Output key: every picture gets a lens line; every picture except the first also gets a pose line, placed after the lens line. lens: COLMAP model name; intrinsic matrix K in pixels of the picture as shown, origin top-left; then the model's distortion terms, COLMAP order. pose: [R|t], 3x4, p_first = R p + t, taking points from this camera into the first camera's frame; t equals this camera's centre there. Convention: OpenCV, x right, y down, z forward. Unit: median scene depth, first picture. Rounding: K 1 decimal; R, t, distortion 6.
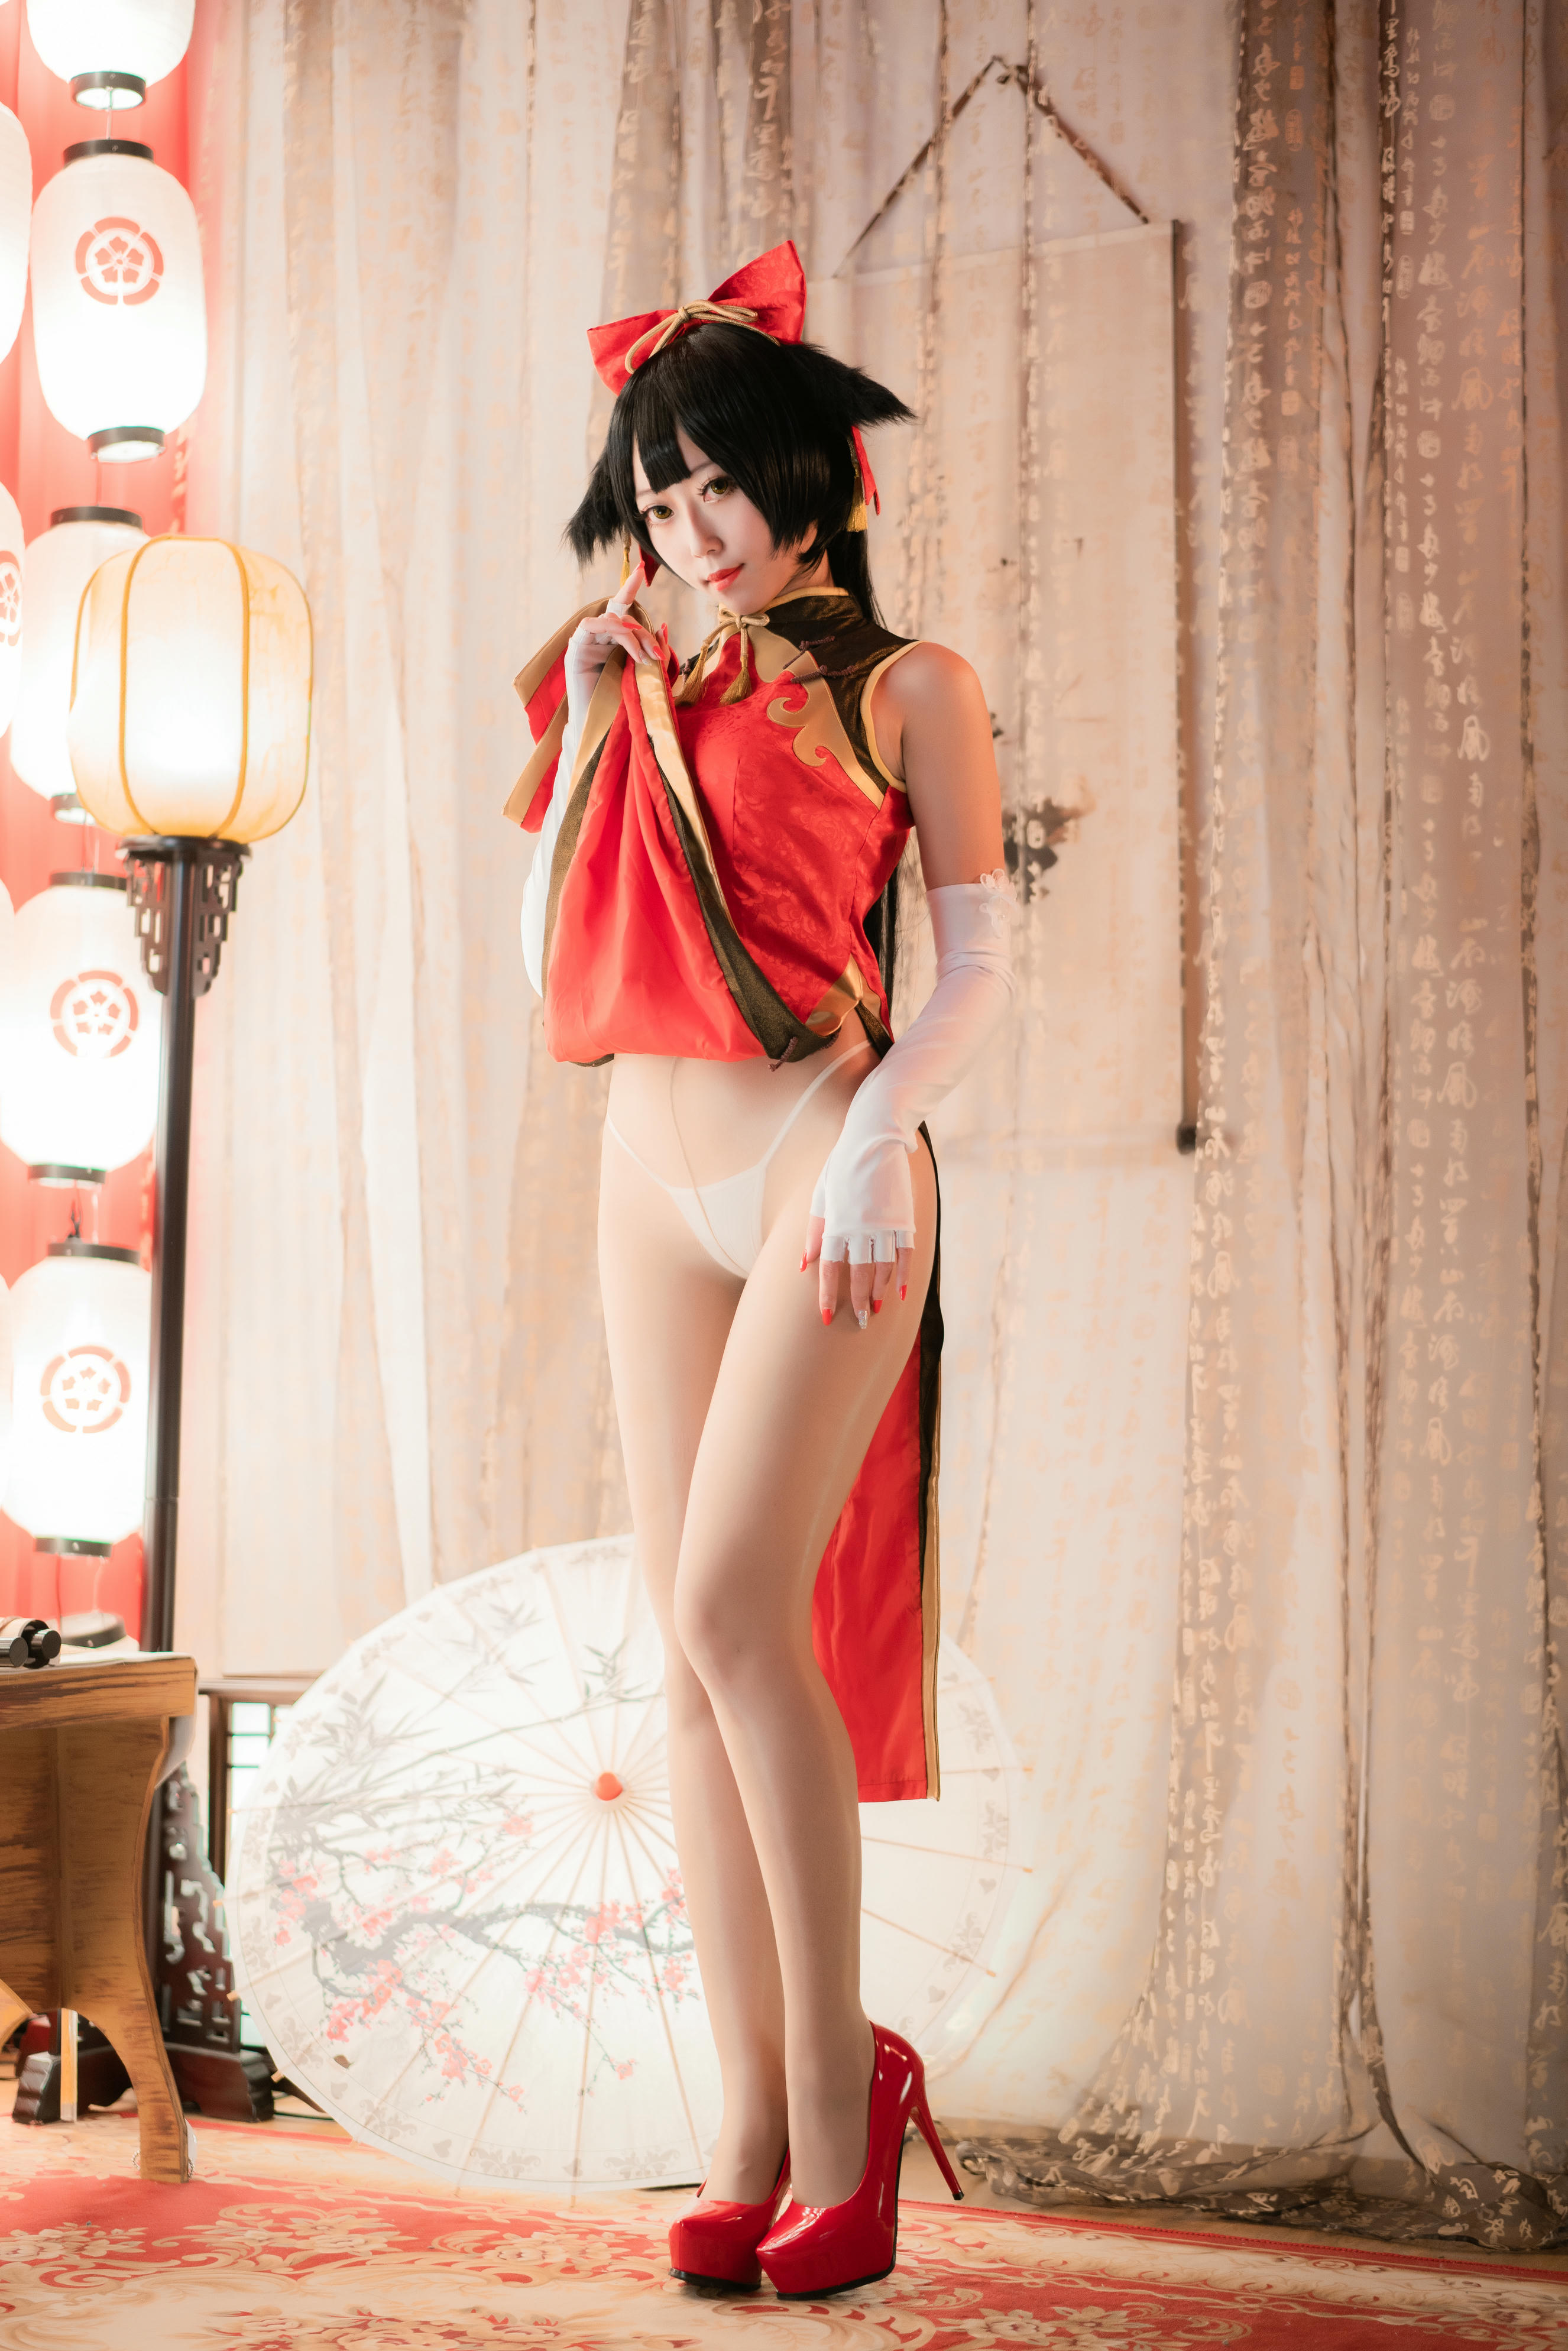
lens RADIAL K [[3475.4, 0, 784.0], [0, 3475.4, 1175.5], [0, 0, 1]] dist [0.005486, -0.195472]
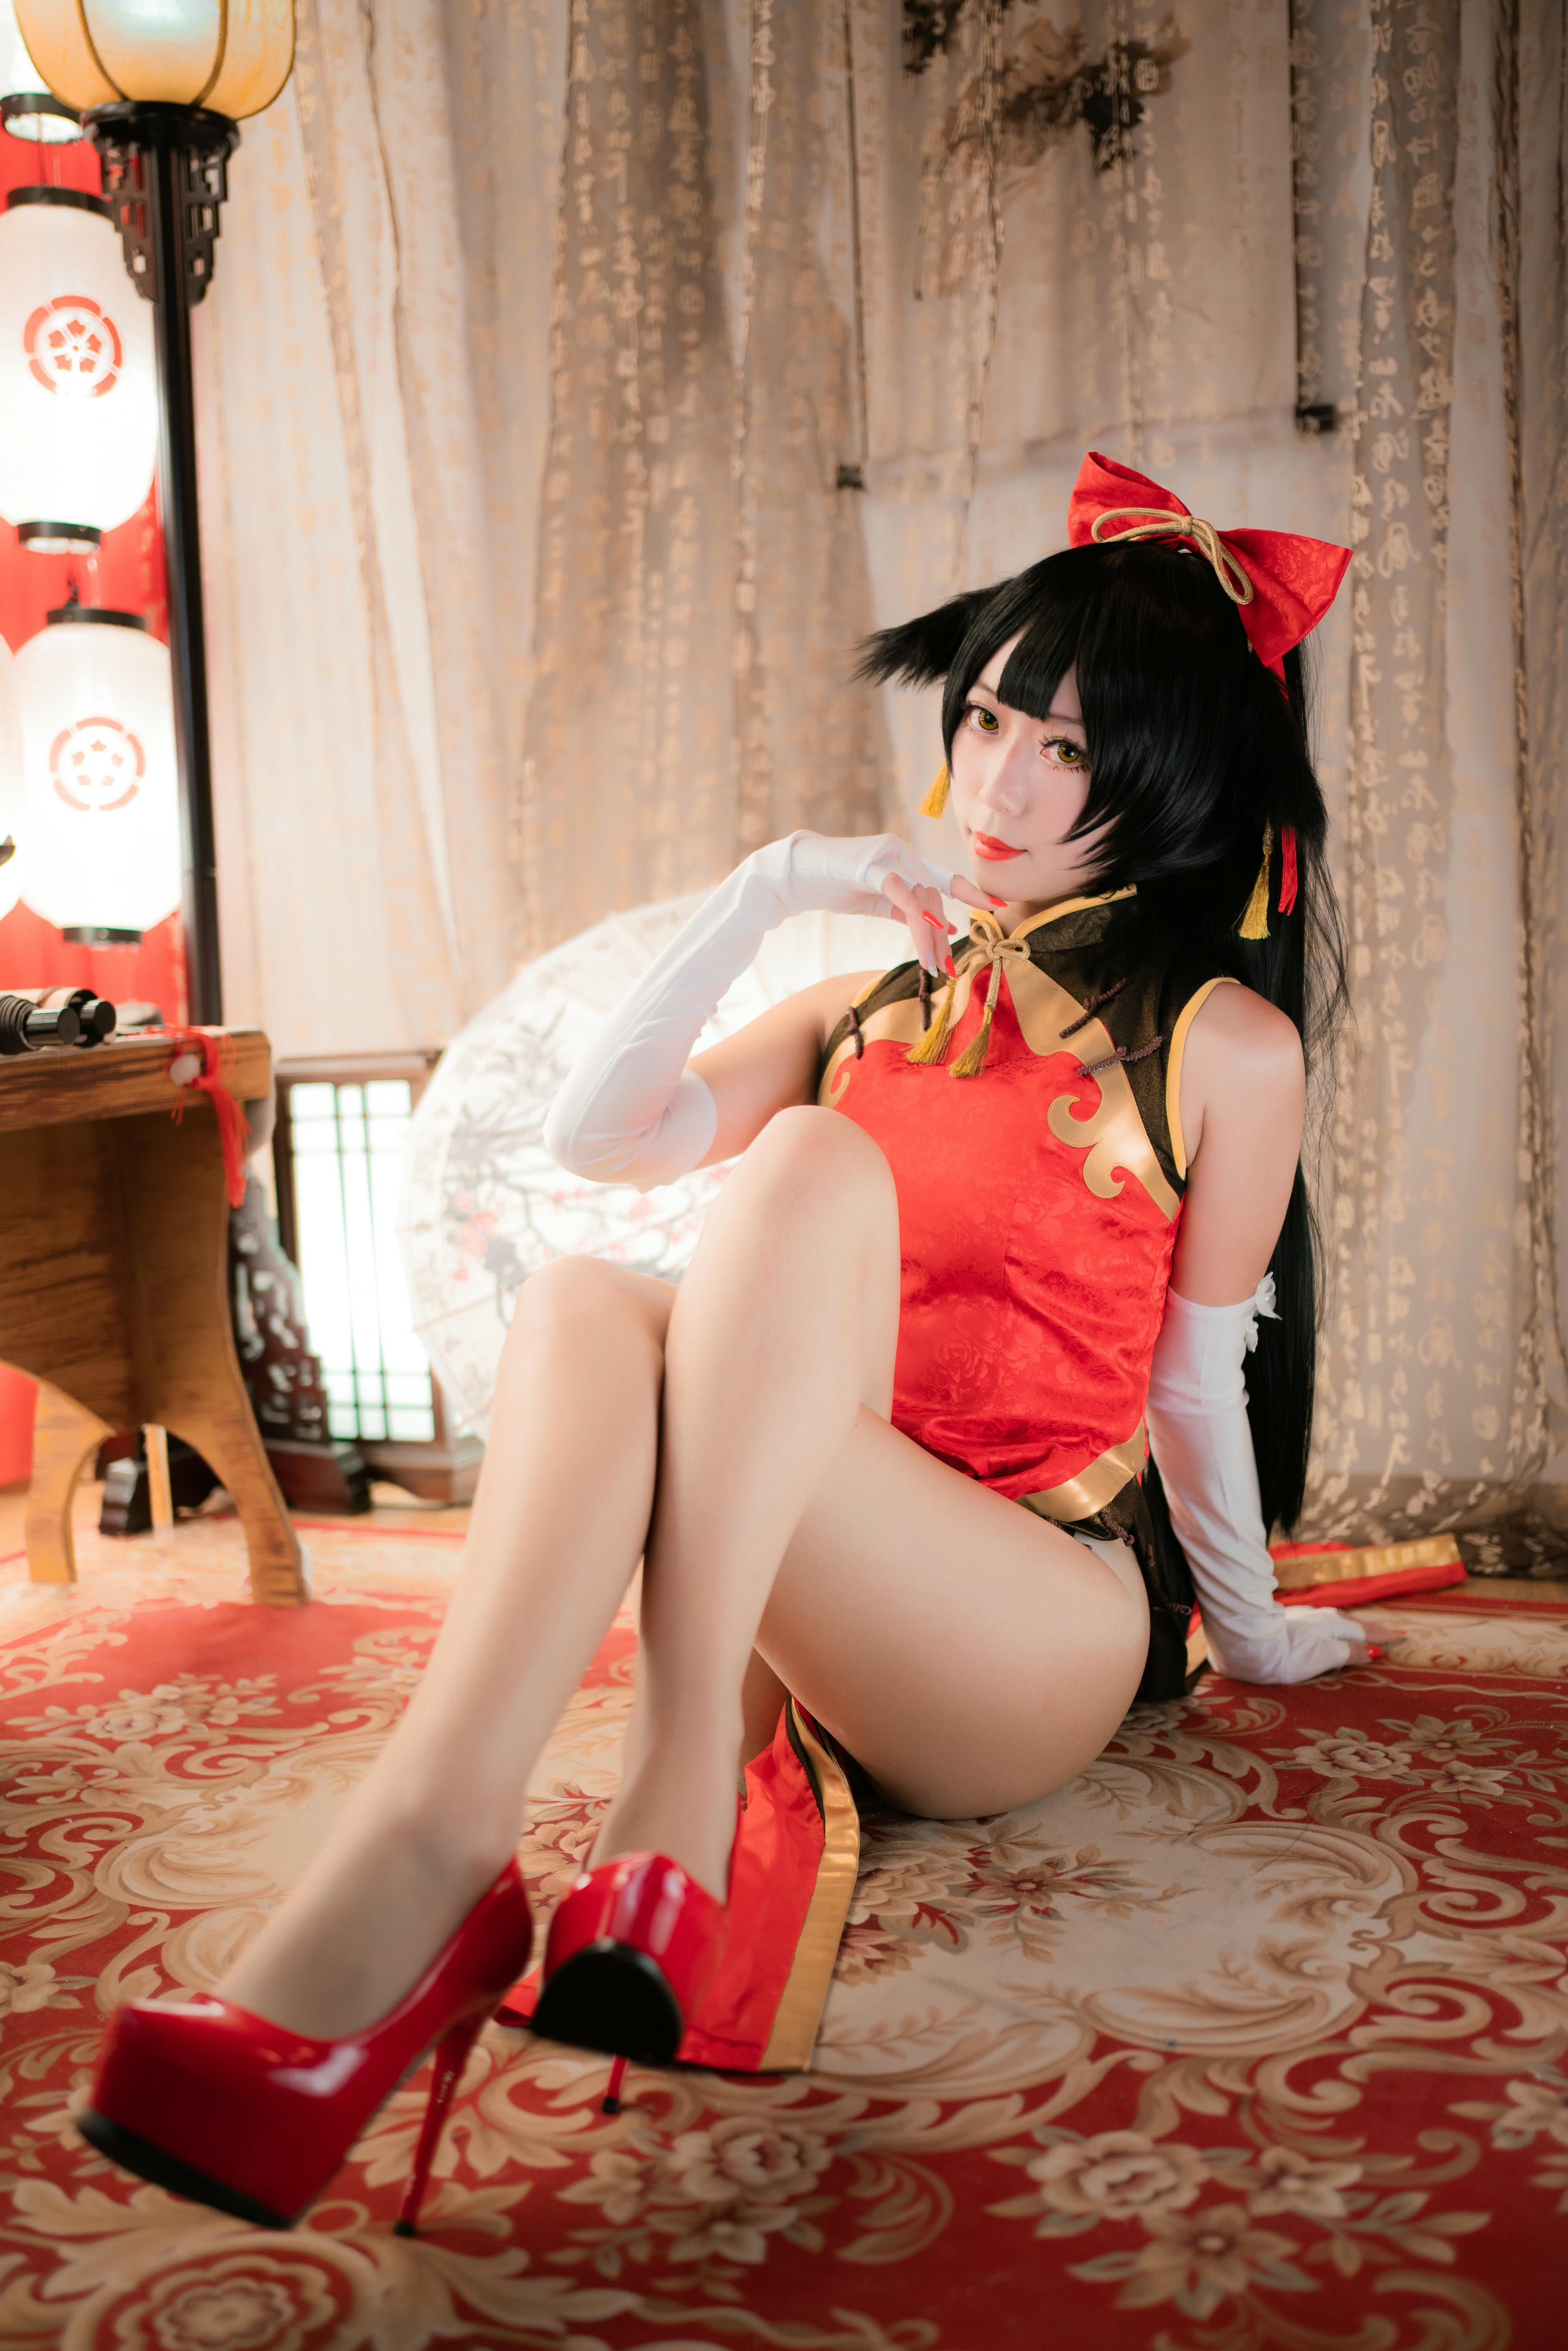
lens RADIAL K [[2465.6, 0, 784.0], [0, 2465.6, 1175.5], [0, 0, 1]] dist [-0.066792, 0.255908]
pose [[0.995249, -0.055429, 0.080049, -0.086775], [0.039662, 0.981635, 0.186602, 0.060504], [-0.088922, -0.182540, 0.979169, 0.354686]]
